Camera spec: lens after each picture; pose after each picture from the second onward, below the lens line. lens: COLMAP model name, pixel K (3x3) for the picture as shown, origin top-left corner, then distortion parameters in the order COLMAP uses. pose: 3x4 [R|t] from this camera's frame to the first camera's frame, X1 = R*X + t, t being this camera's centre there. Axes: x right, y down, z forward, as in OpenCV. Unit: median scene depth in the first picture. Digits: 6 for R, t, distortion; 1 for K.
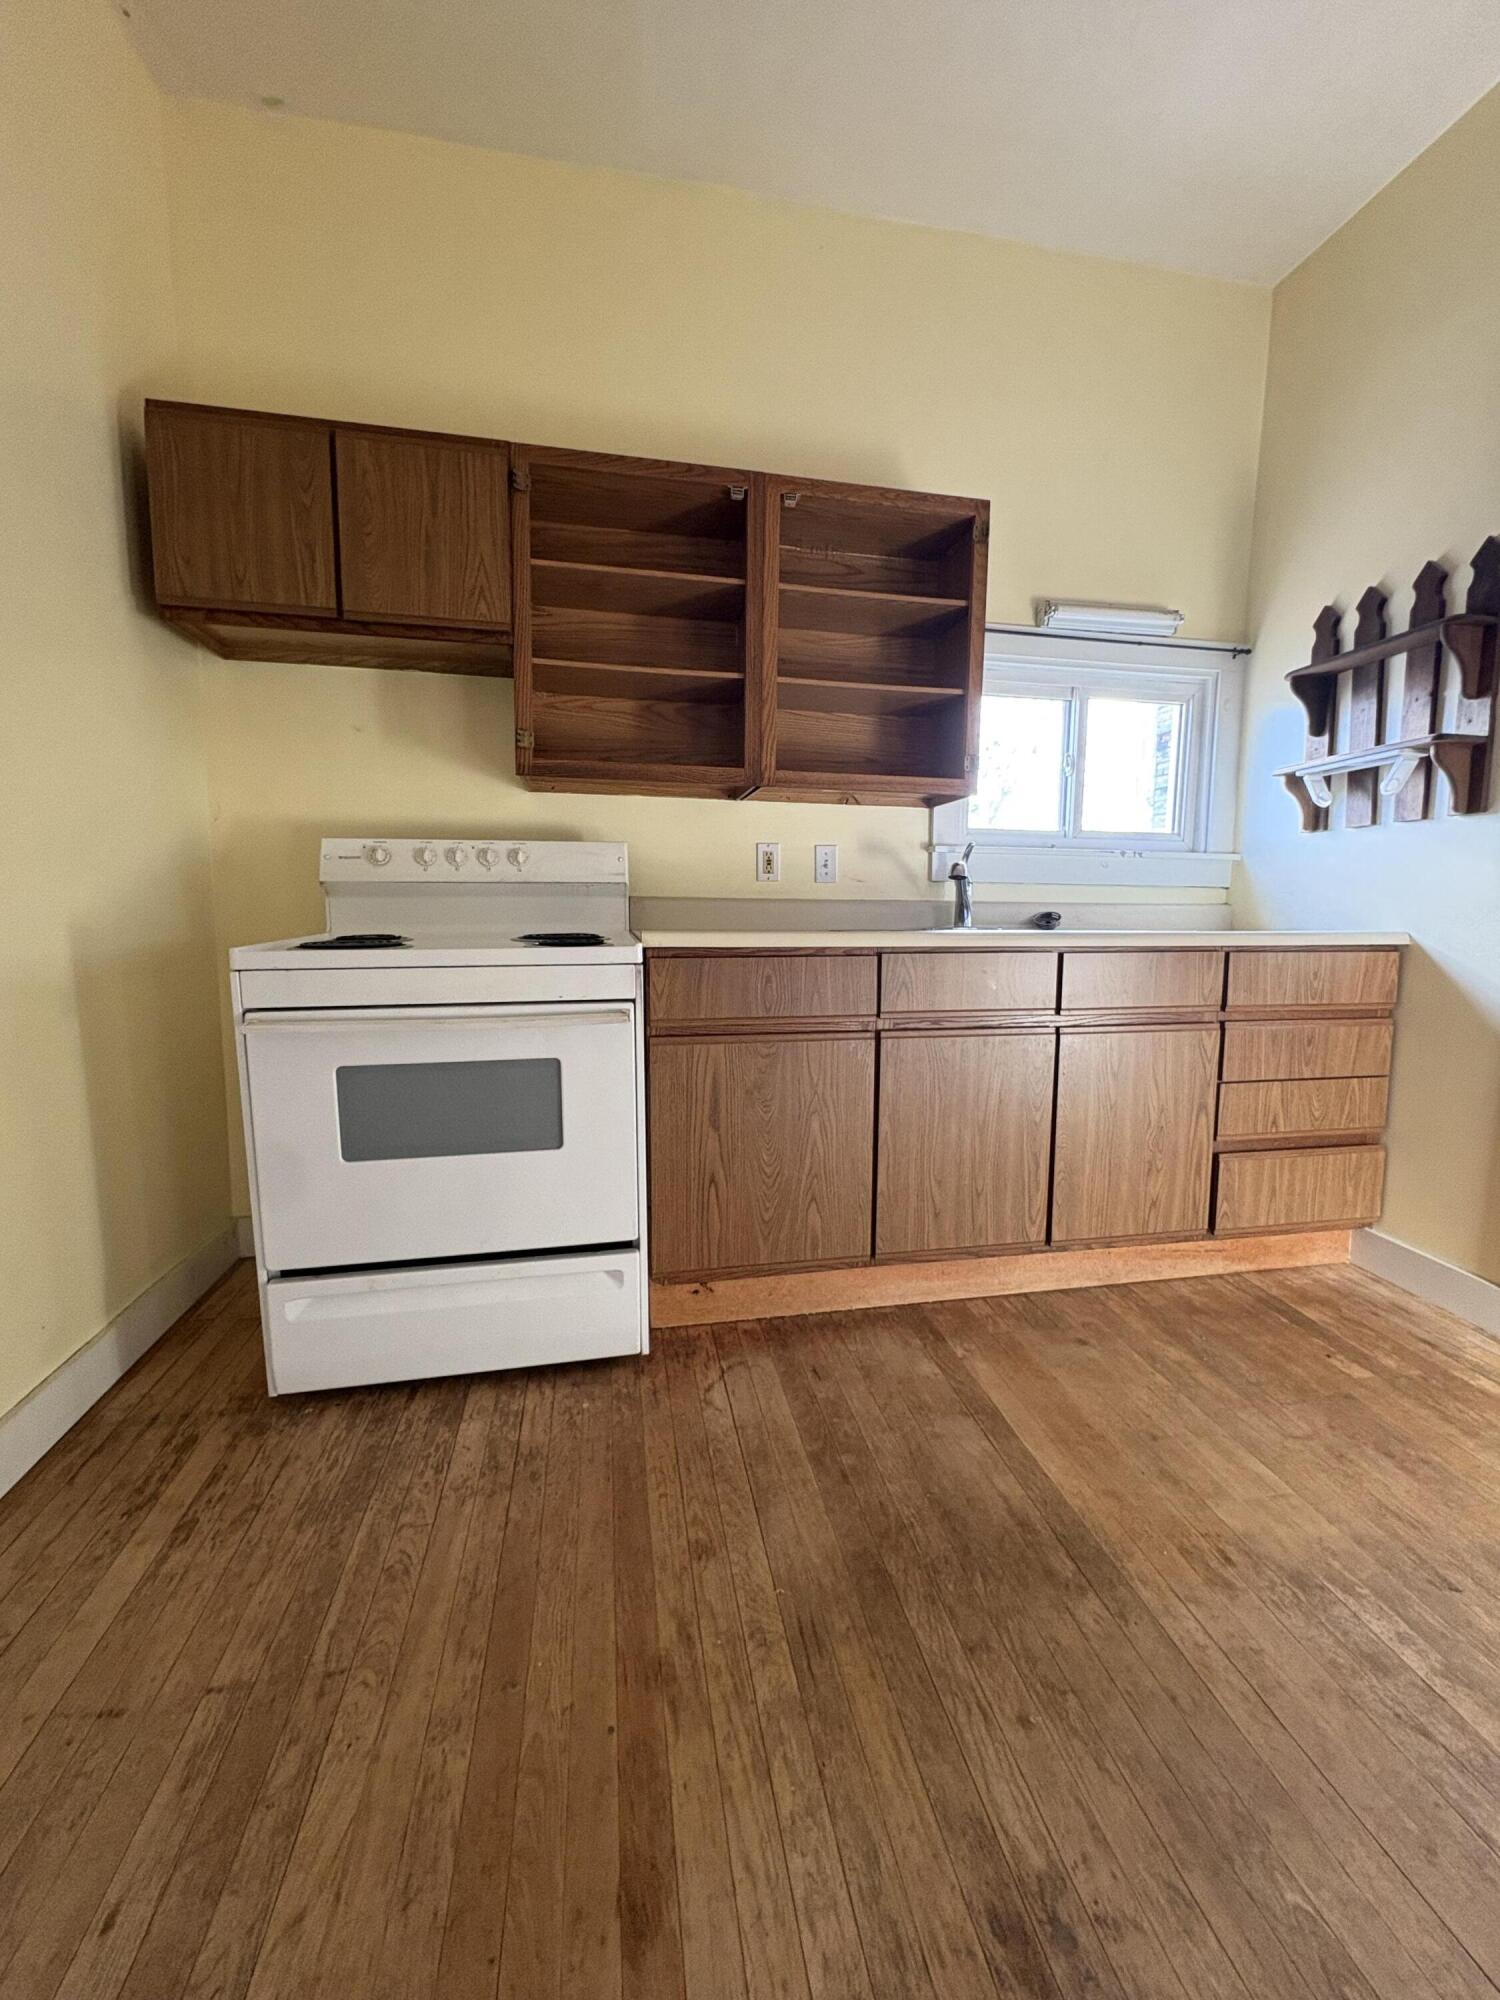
lens RADIAL K [[795.0, 0, 752.6], [0, 795.0, 995.5], [0, 0, 1]] dist [0.004118, 0.000144]
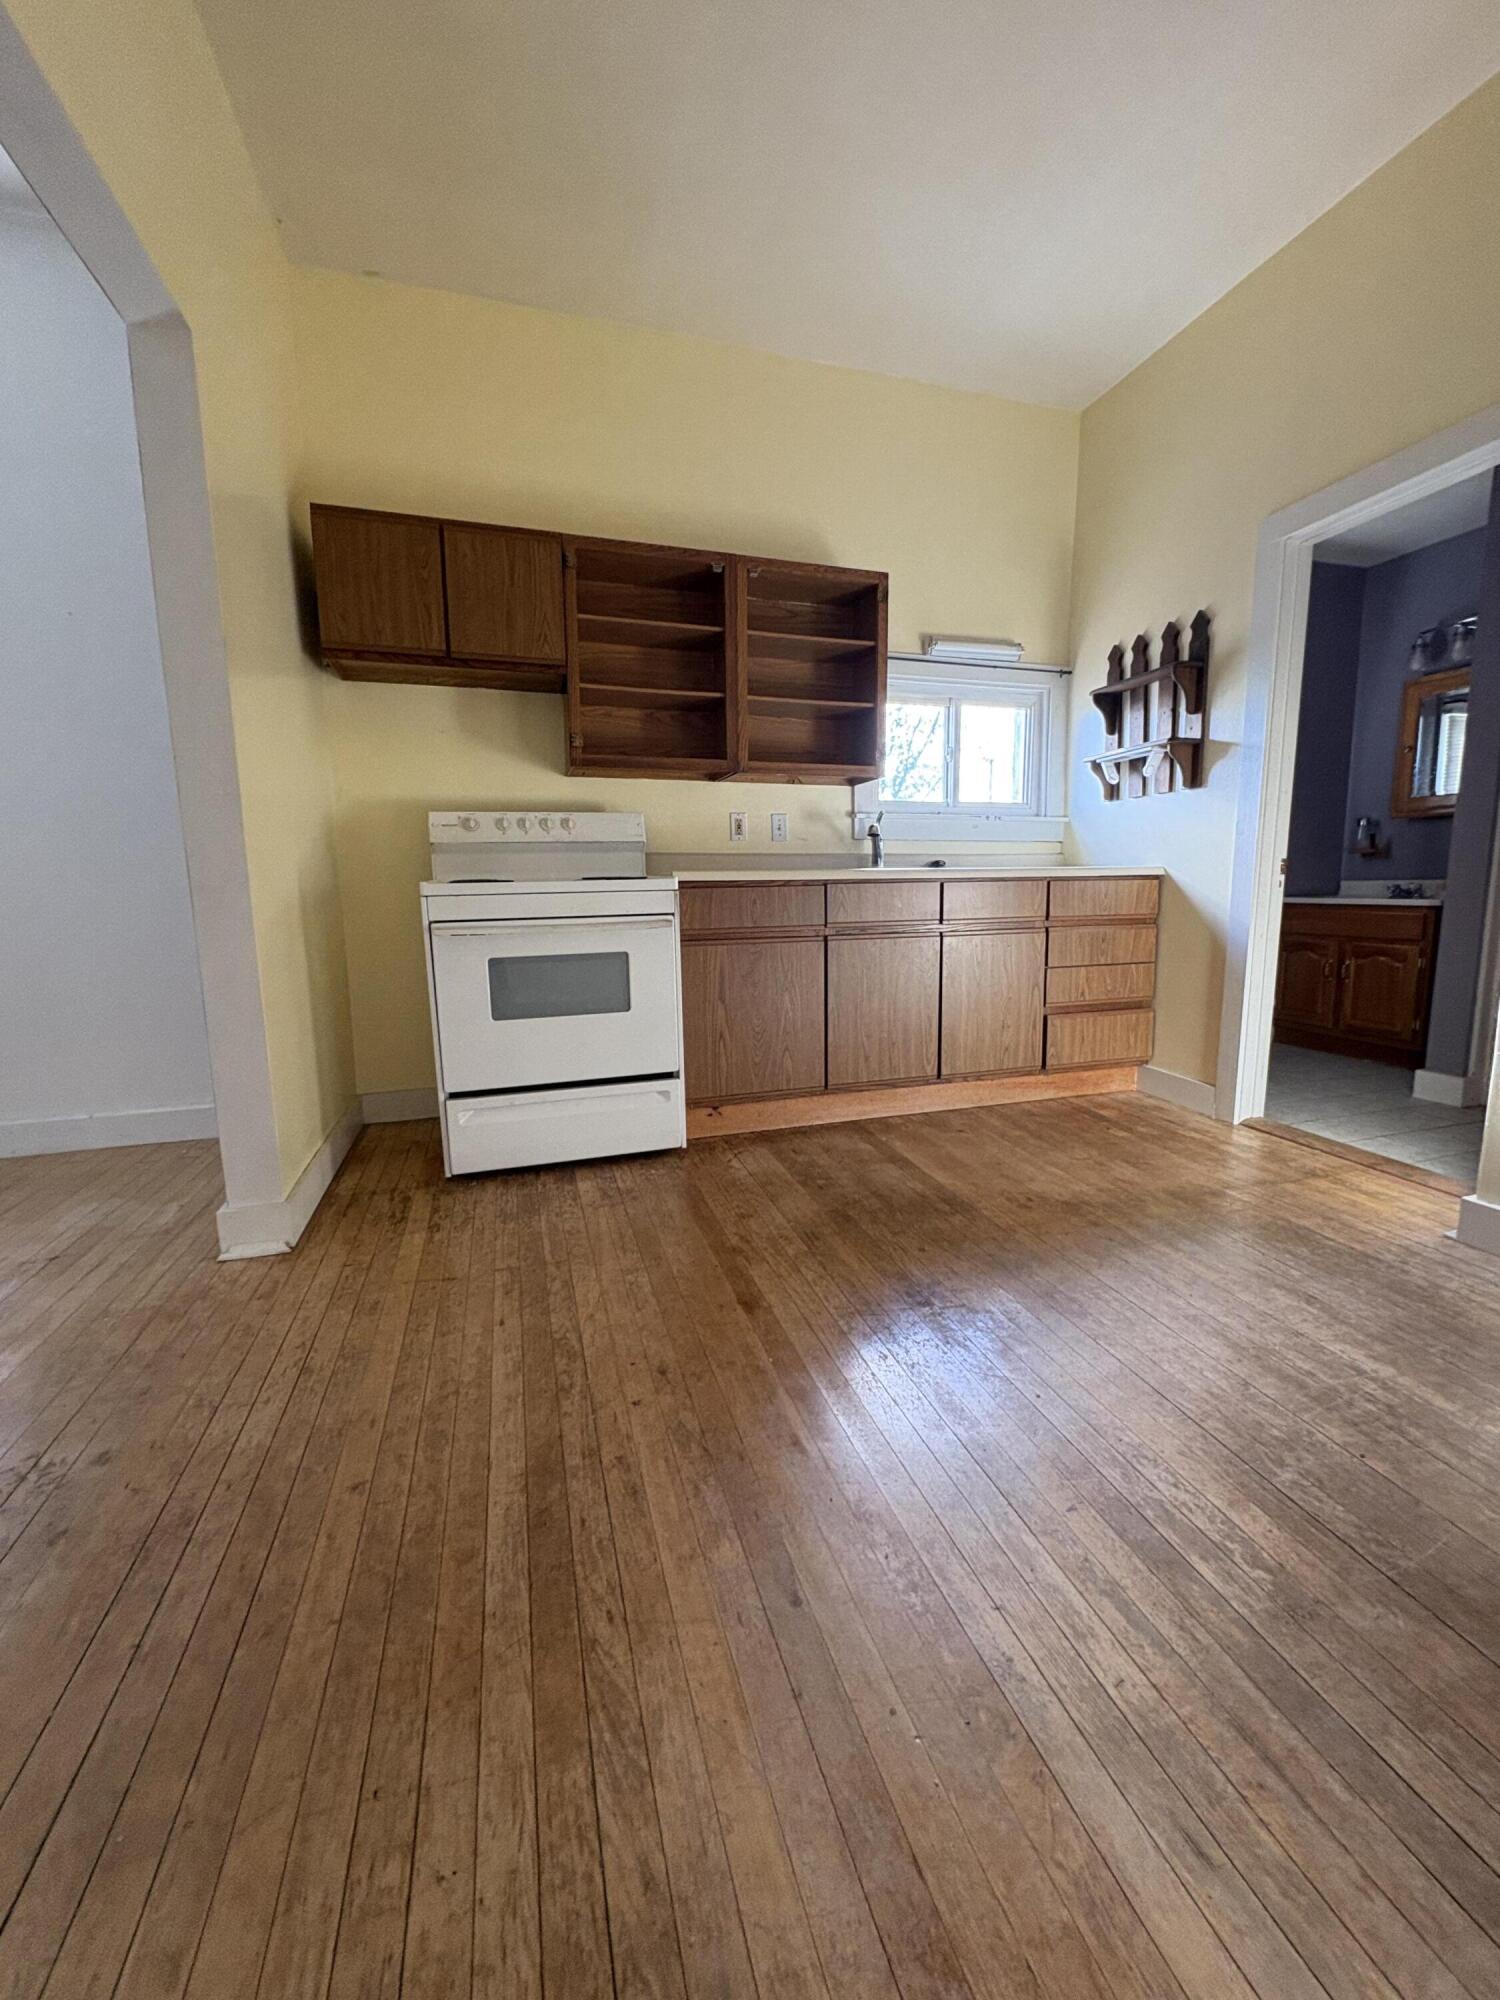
lens RADIAL K [[795.0, 0, 752.3], [0, 795.0, 994.4], [0, 0, 1]] dist [0.004118, 0.000144]
pose [[0.993837, -0.034814, 0.105246, -0.139972], [0.031761, 0.999028, 0.030554, 0.102225], [-0.106207, -0.027023, 0.993977, -0.477178]]
